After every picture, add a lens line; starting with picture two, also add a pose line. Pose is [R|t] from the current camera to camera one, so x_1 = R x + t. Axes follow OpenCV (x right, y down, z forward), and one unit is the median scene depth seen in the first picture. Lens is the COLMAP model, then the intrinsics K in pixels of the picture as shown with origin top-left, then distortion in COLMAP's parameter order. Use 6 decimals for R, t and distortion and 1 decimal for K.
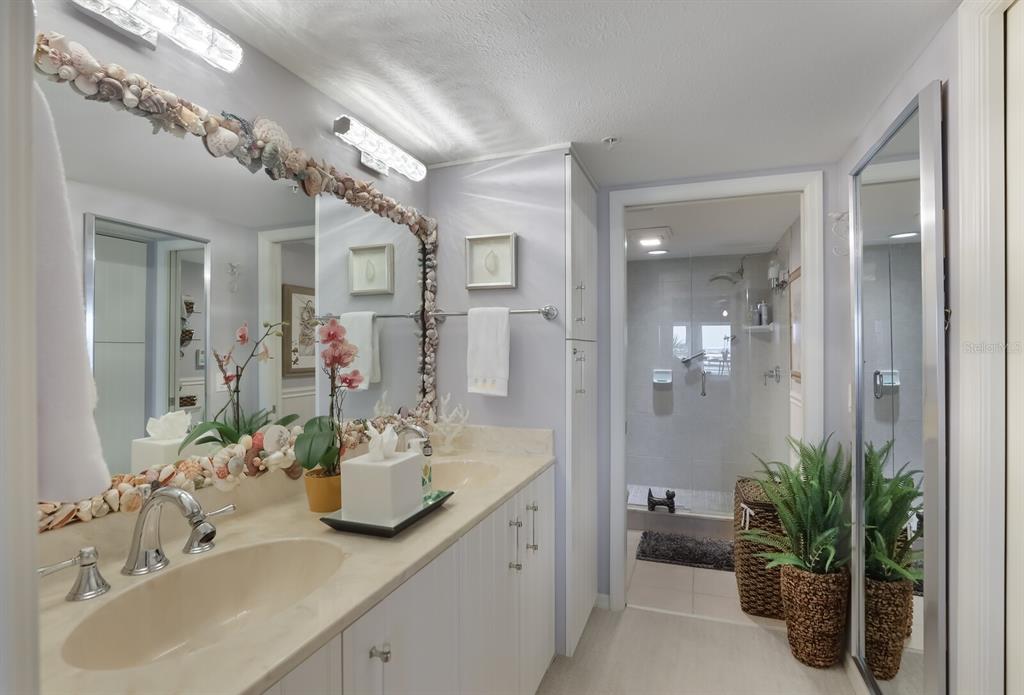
lens RADIAL K [[483.4, 0, 536.9], [0, 483.4, 361.8], [0, 0, 1]] dist [-0.005375, 0.012497]
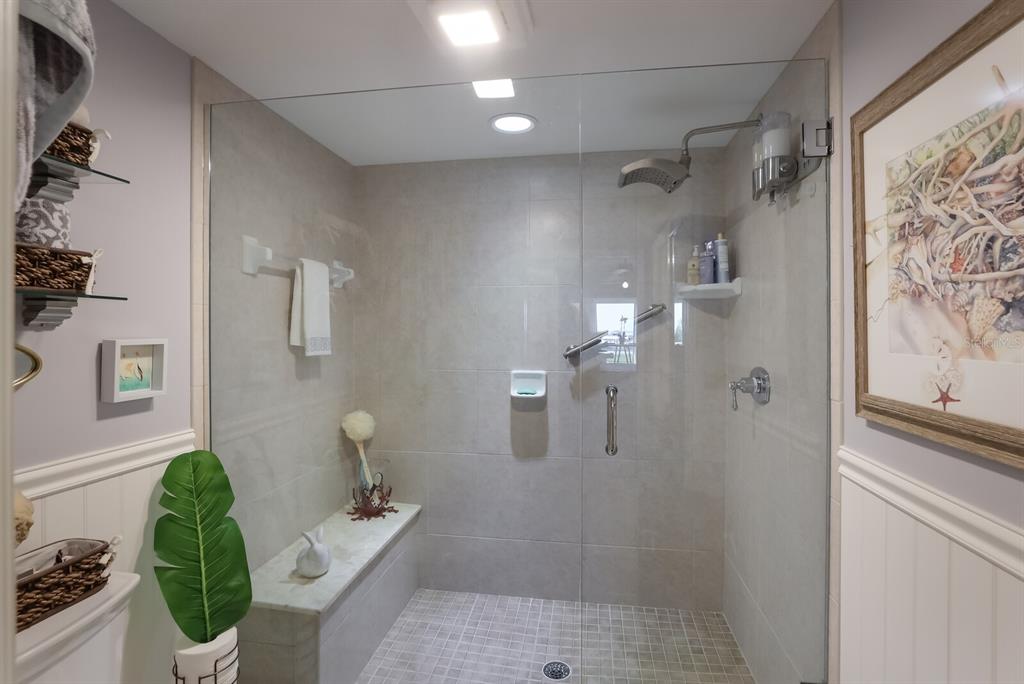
lens RADIAL K [[488.2, 0, 516.9], [0, 488.2, 349.6], [0, 0, 1]] dist [-0.027023, 0.000368]
pose [[0.985789, -0.005399, 0.167902, 0.163444], [0.003484, 0.999926, 0.011698, -0.012460], [-0.167953, -0.010947, 0.985734, 0.499216]]
